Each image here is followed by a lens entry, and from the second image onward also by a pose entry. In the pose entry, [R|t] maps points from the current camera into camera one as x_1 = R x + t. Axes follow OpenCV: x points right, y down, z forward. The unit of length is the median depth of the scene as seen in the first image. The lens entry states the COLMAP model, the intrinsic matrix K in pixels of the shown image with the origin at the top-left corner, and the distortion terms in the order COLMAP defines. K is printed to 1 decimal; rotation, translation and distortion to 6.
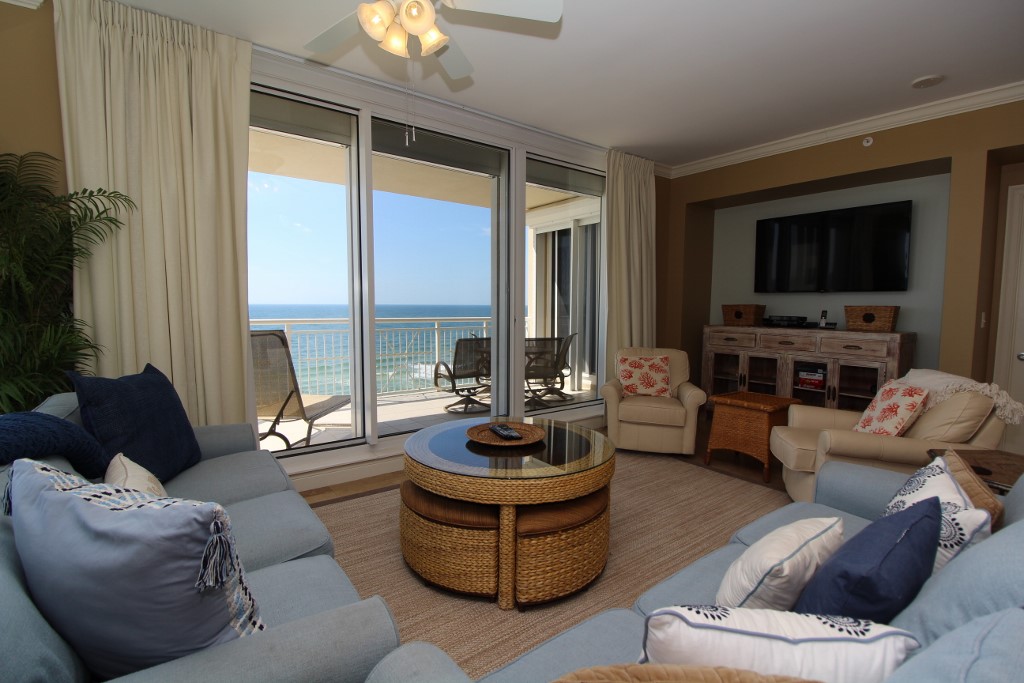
lens RADIAL K [[475.7, 0, 507.2], [0, 475.7, 341.2], [0, 0, 1]] dist [0.001549, -0.011974]
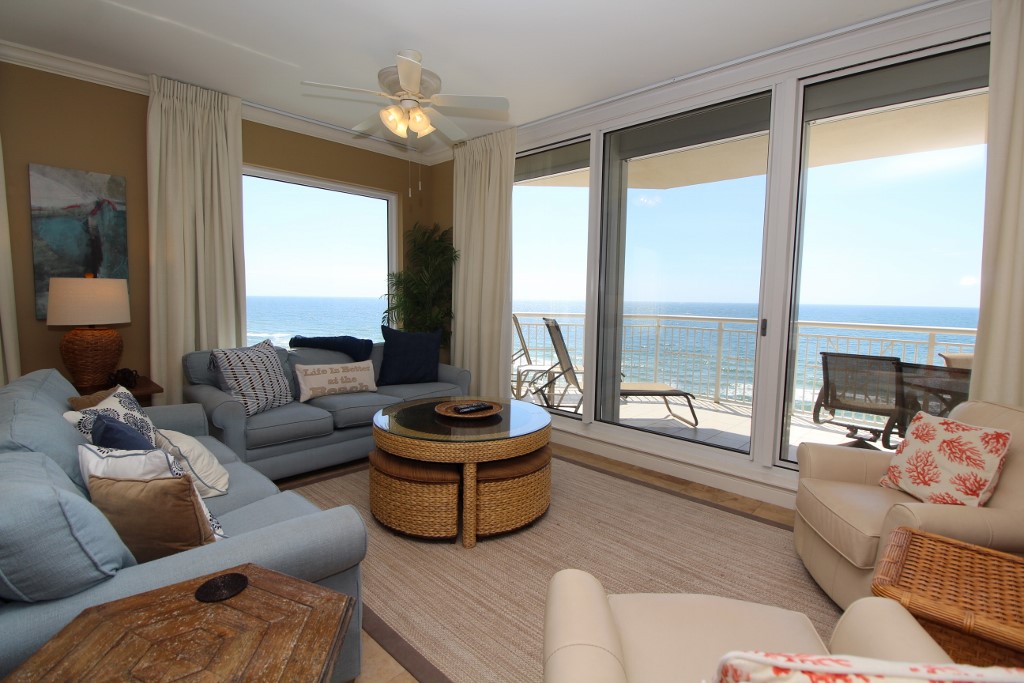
lens RADIAL K [[477.2, 0, 512.4], [0, 477.2, 343.1], [0, 0, 1]] dist [0.000862, -0.012707]
pose [[0.169565, 0.087596, -0.981618, 0.675250], [-0.094236, 0.992919, 0.072326, -0.035643], [0.981003, 0.080240, 0.176619, 0.514298]]
